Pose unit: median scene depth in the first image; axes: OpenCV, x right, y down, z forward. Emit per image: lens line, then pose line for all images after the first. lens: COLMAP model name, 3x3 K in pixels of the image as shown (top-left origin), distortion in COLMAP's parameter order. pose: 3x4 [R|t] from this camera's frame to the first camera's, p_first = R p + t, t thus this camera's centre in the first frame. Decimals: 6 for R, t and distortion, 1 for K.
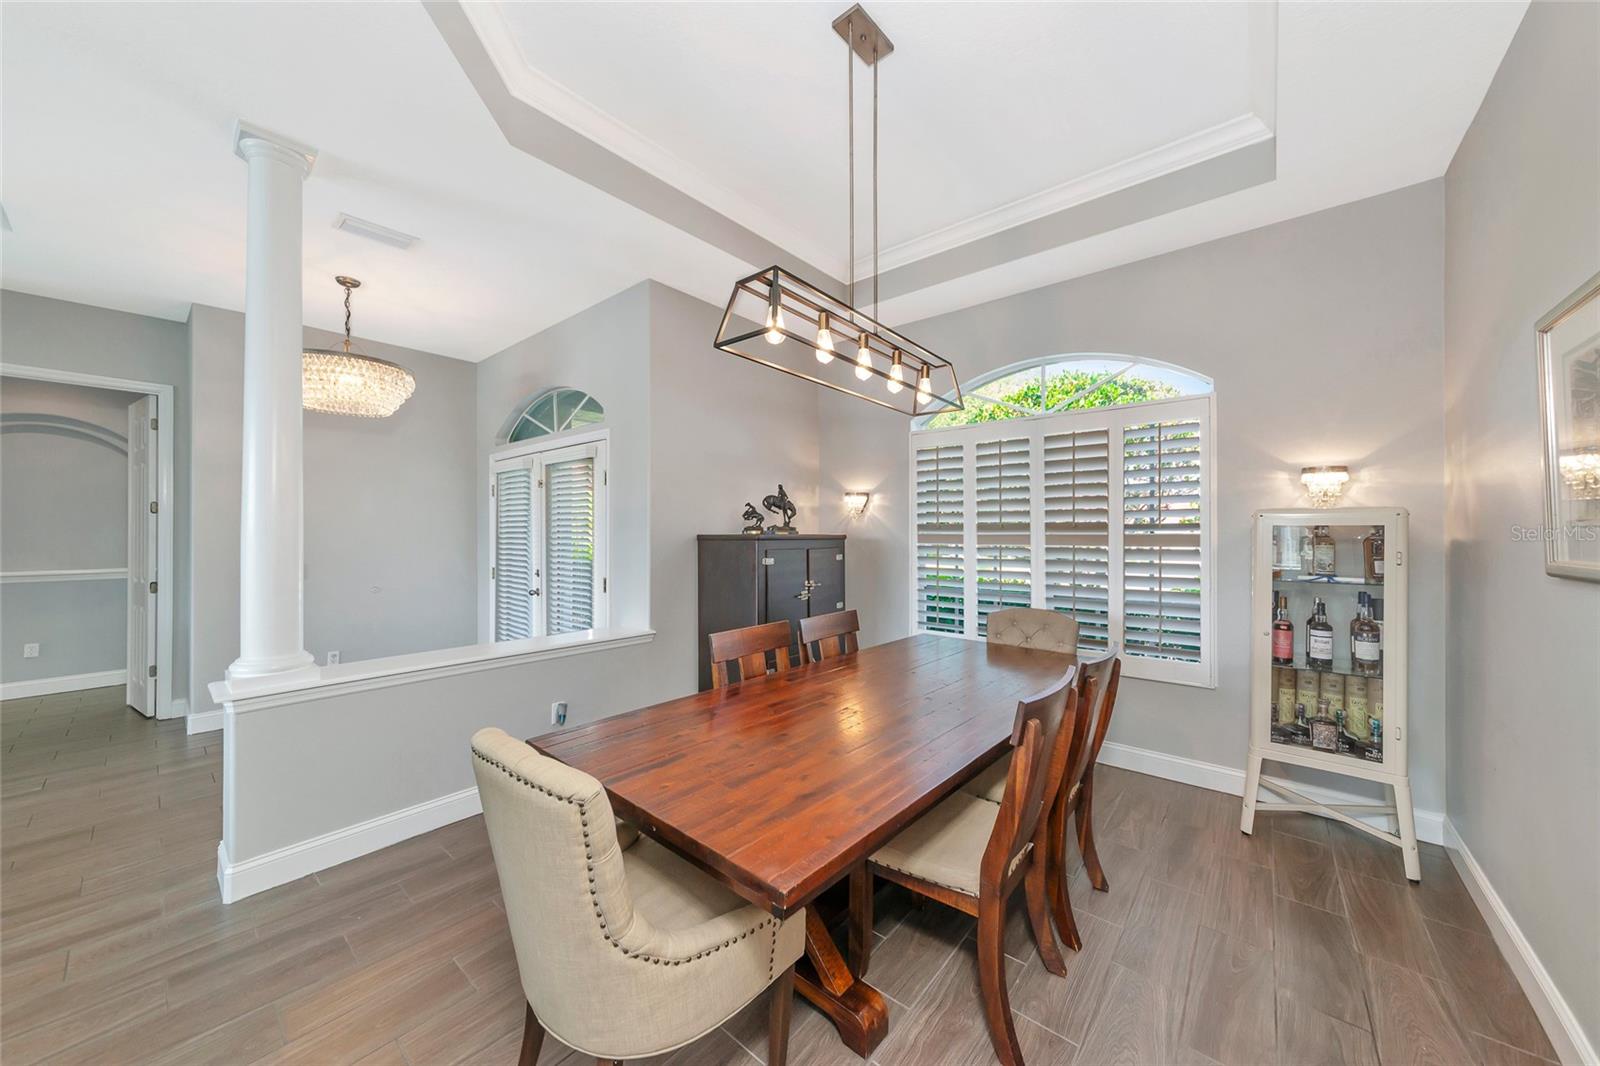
lens RADIAL K [[562.8, 0, 798.2], [0, 562.8, 523.1], [0, 0, 1]] dist [0.003298, 0.000226]
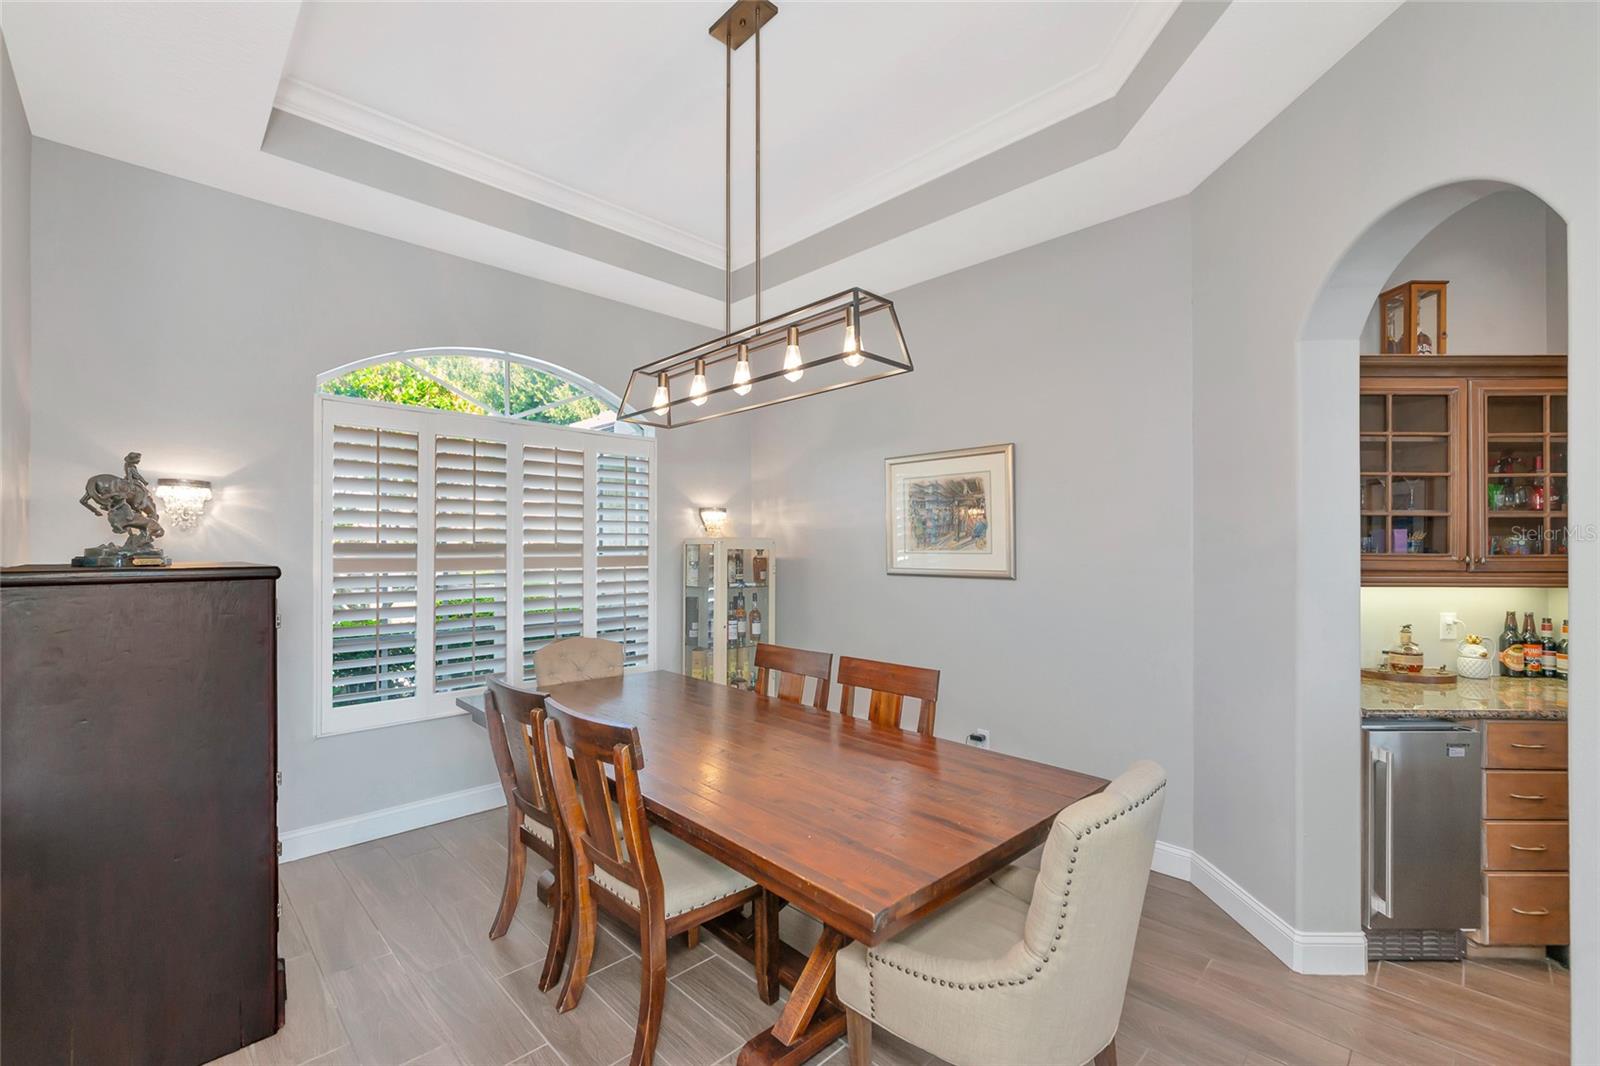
lens RADIAL K [[672.0, 0, 794.9], [0, 672.0, 544.3], [0, 0, 1]] dist [-0.001160, -0.000079]
pose [[0.099237, 0.010896, 0.995004, -0.554637], [-0.009601, 0.999904, -0.009992, 0.006551], [-0.995018, -0.008561, 0.099332, 0.461993]]
